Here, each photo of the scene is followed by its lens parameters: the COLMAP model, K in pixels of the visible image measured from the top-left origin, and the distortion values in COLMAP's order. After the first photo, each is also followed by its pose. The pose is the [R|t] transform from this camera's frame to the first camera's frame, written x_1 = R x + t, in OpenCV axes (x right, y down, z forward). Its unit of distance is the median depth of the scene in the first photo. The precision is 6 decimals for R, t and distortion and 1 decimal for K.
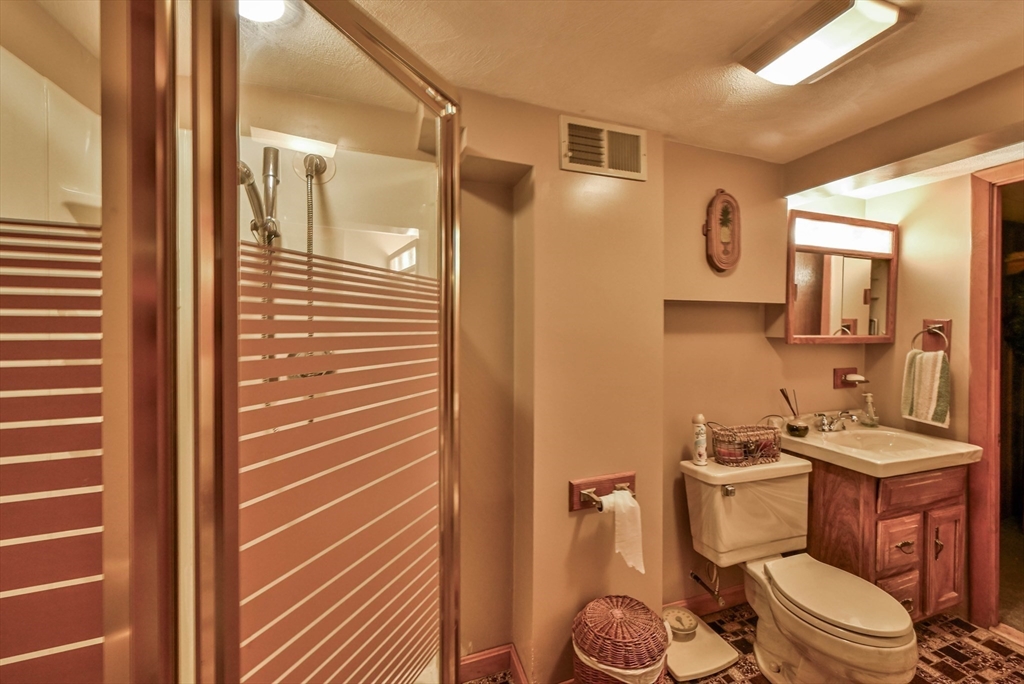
lens RADIAL K [[407.5, 0, 514.6], [0, 407.5, 338.2], [0, 0, 1]] dist [0.013447, 0.000096]
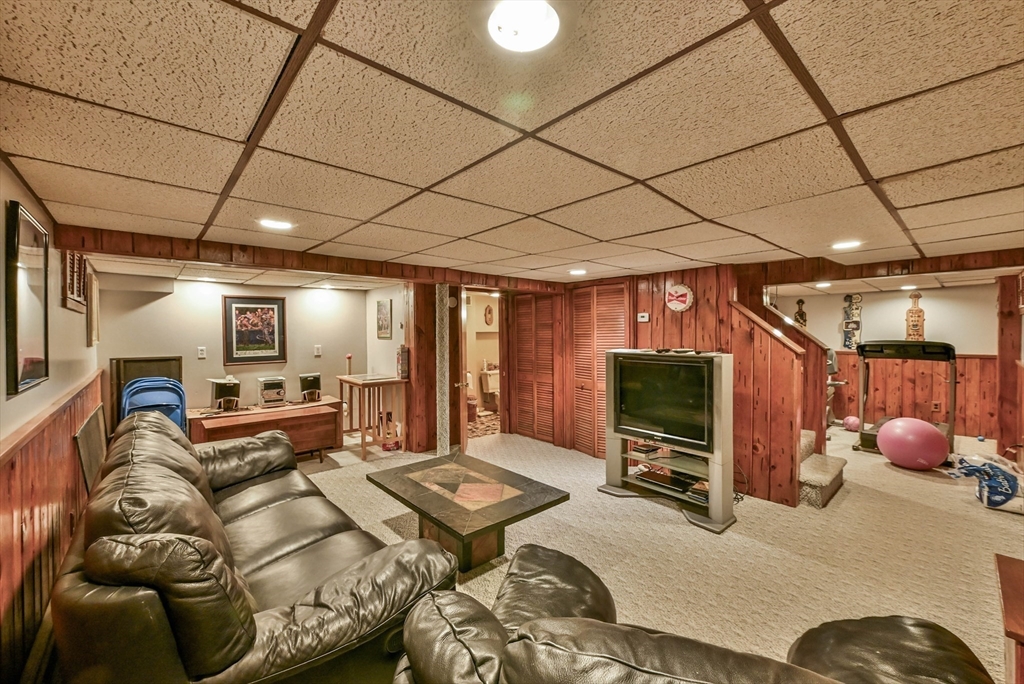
lens RADIAL K [[407.5, 0, 520.4], [0, 407.5, 336.2], [0, 0, 1]] dist [0.013447, 0.000096]
pose [[0.915870, -0.010880, 0.401328, -0.887320], [0.012910, 0.999914, -0.002355, -0.032374], [-0.401268, 0.007338, 0.915931, -2.986033]]
